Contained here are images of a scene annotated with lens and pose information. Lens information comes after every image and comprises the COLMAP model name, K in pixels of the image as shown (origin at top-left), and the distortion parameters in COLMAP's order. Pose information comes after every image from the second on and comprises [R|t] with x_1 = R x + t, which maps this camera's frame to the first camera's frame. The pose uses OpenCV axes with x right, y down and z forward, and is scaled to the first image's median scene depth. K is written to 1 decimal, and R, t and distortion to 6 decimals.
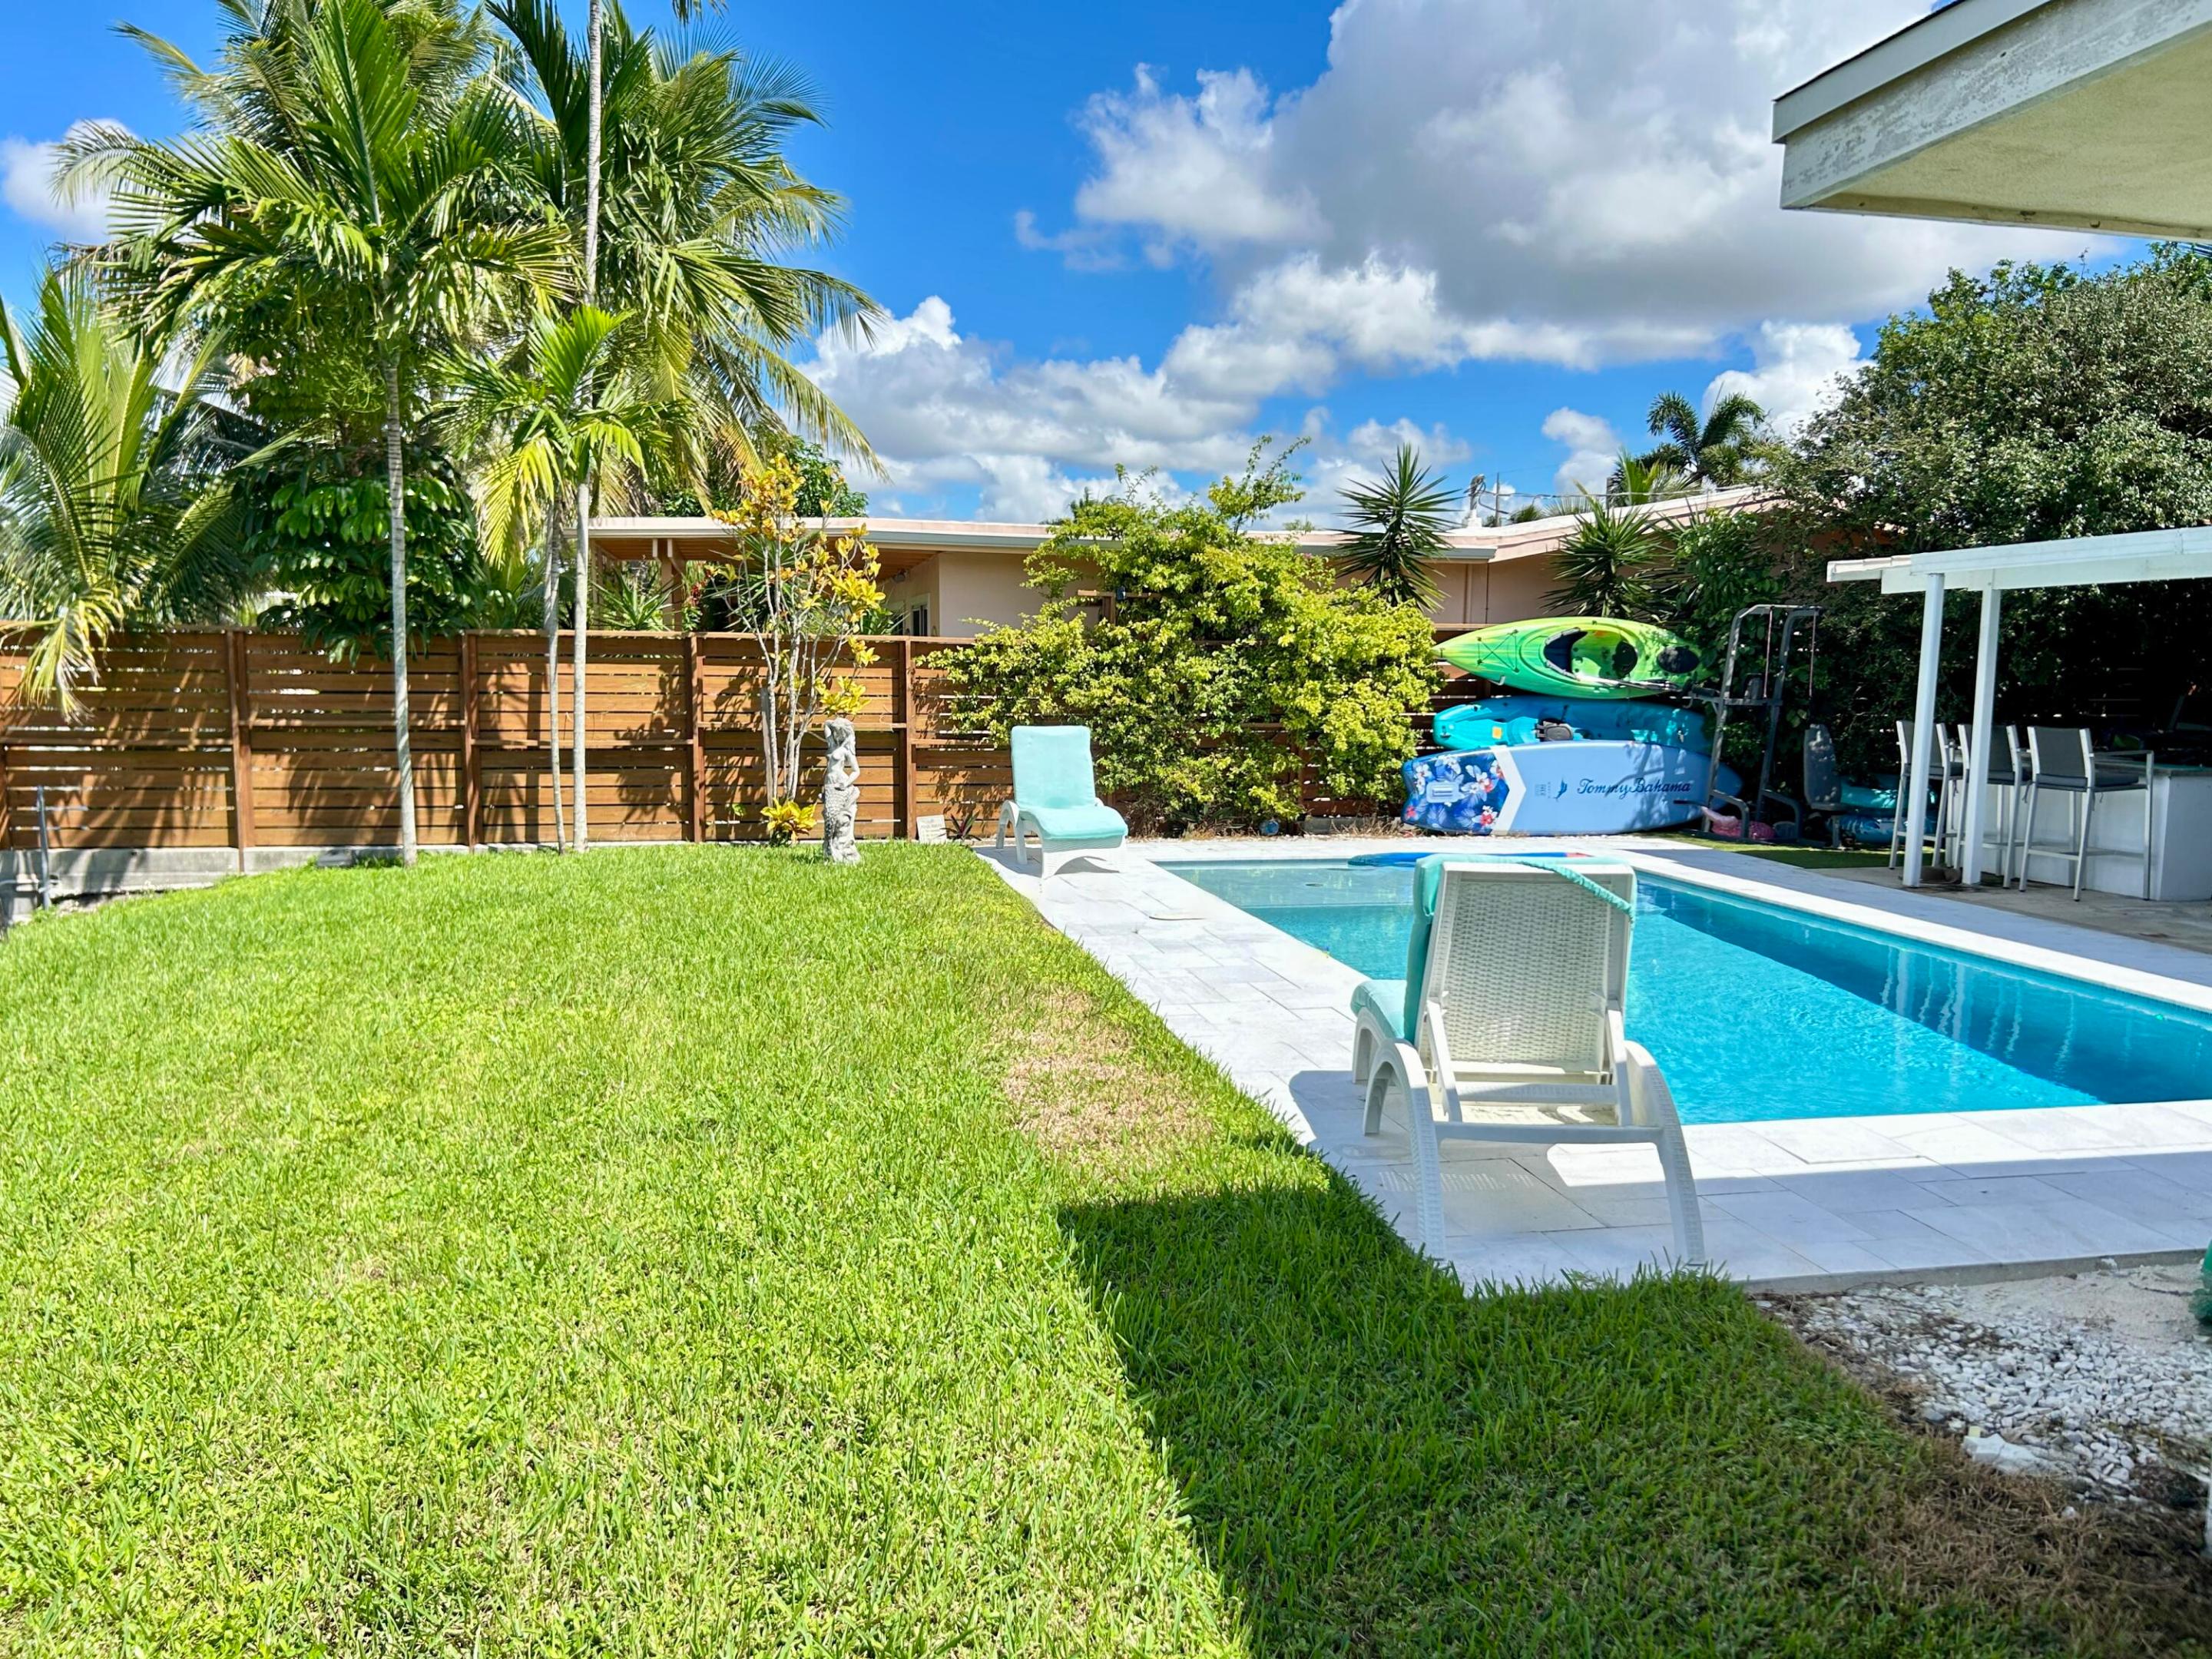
lens RADIAL K [[1664.6, 0, 1095.4], [0, 1664.6, 849.3], [0, 0, 1]] dist [0.059447, -0.070658]
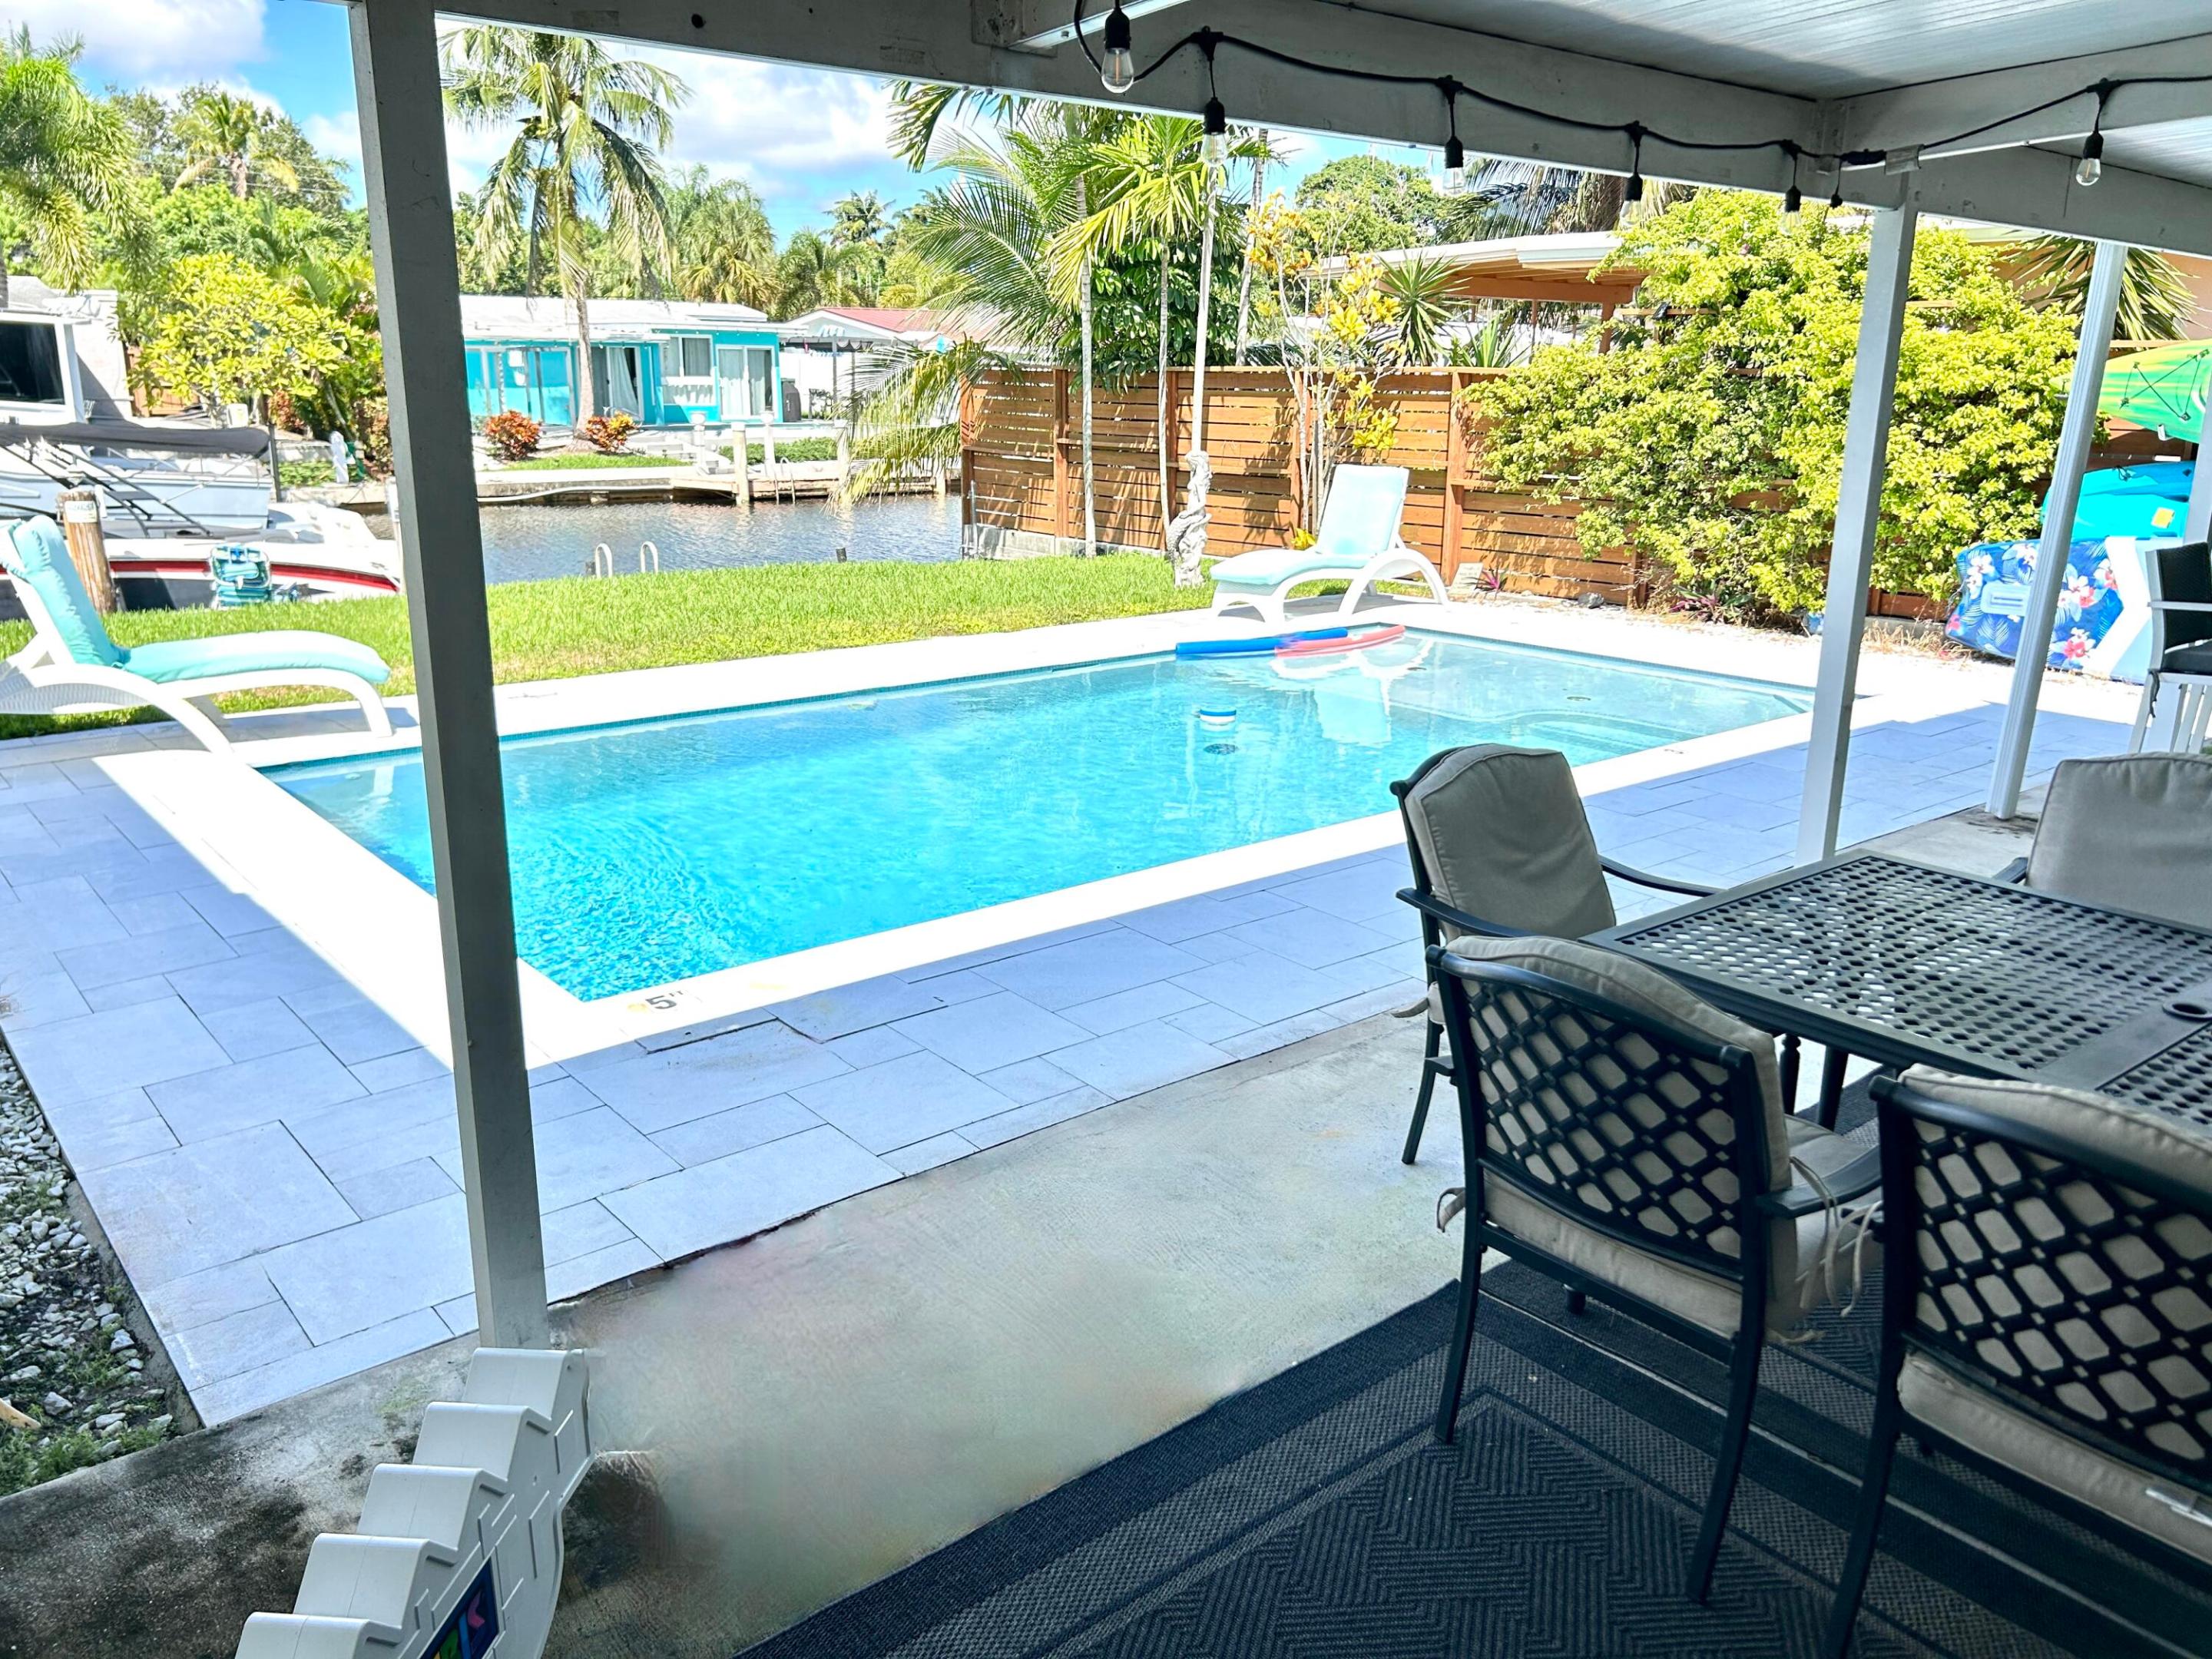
lens RADIAL K [[1664.6, 0, 1088.1], [0, 1664.6, 819.5], [0, 0, 1]] dist [0.059447, -0.070658]
pose [[0.463466, 0.225492, -0.856944, 0.652716], [-0.107650, 0.974245, 0.198137, -0.043227], [0.879552, 0.000420, 0.475803, 0.360064]]
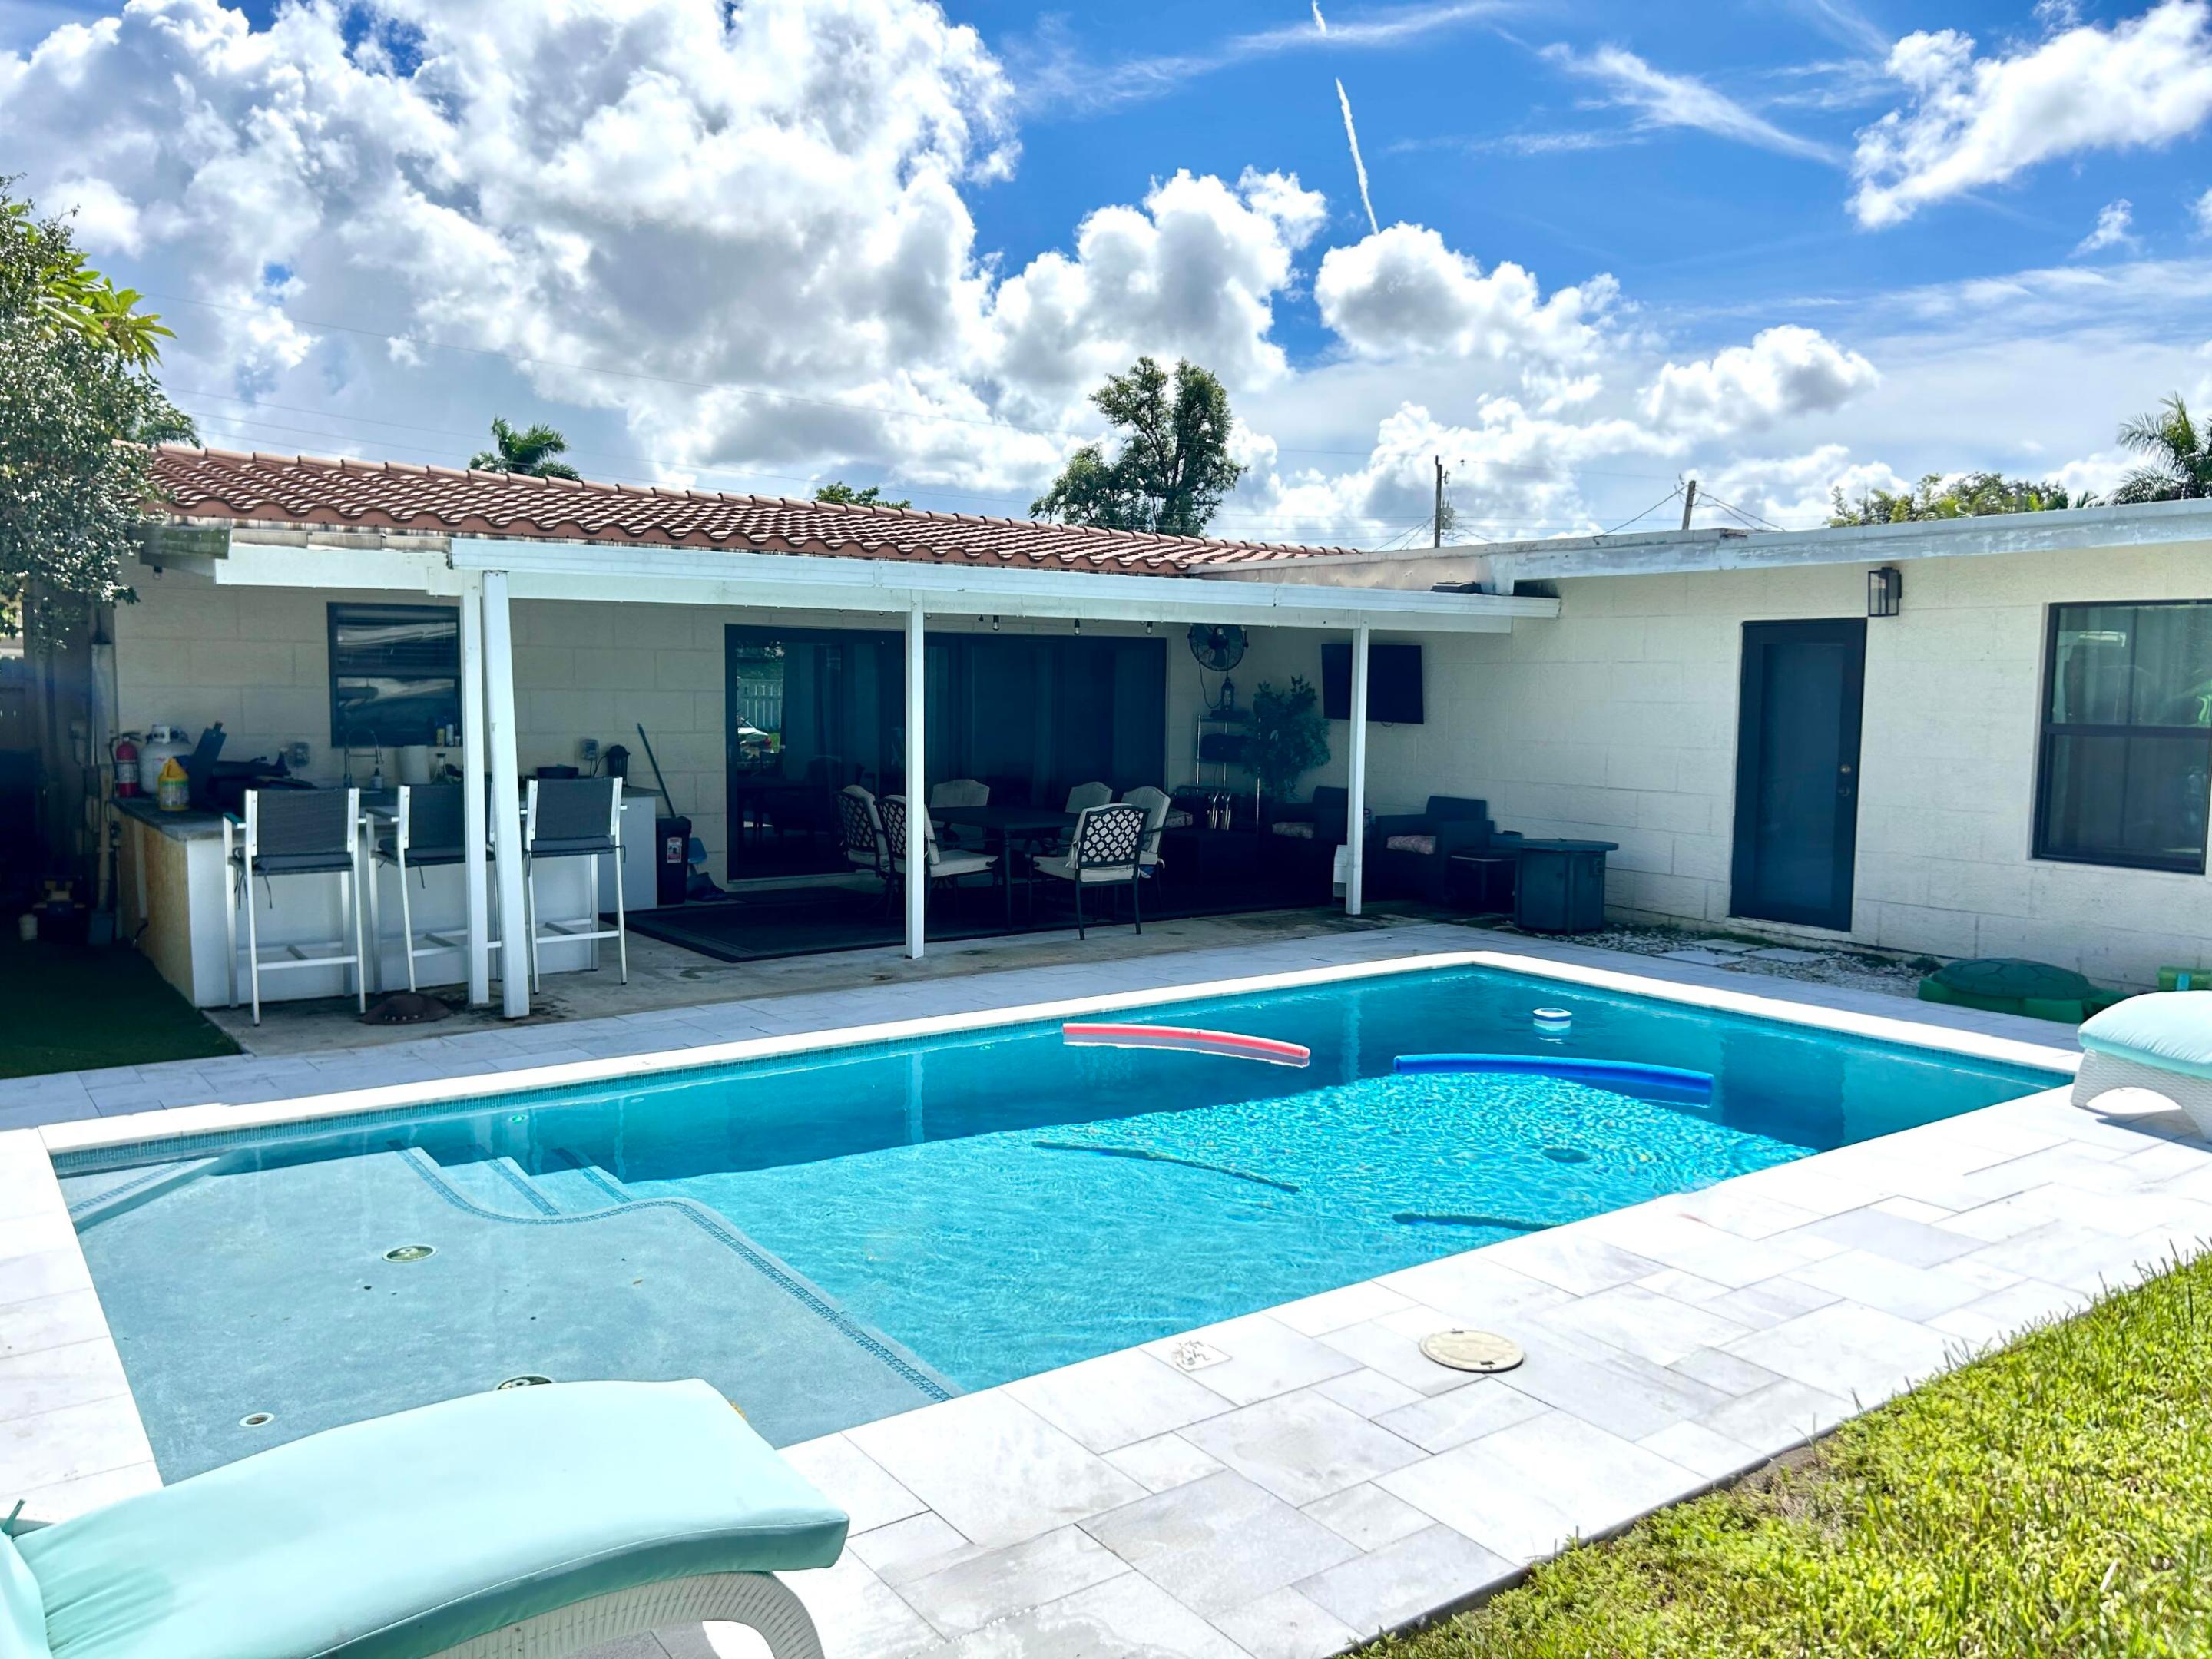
lens RADIAL K [[1664.6, 0, 1122.5], [0, 1664.6, 839.1], [0, 0, 1]] dist [0.059447, -0.070658]
pose [[-0.420796, -0.098016, 0.901845, -0.186102], [0.091530, 0.984485, 0.149705, -0.103657], [-0.902526, 0.145541, -0.405296, 0.818047]]
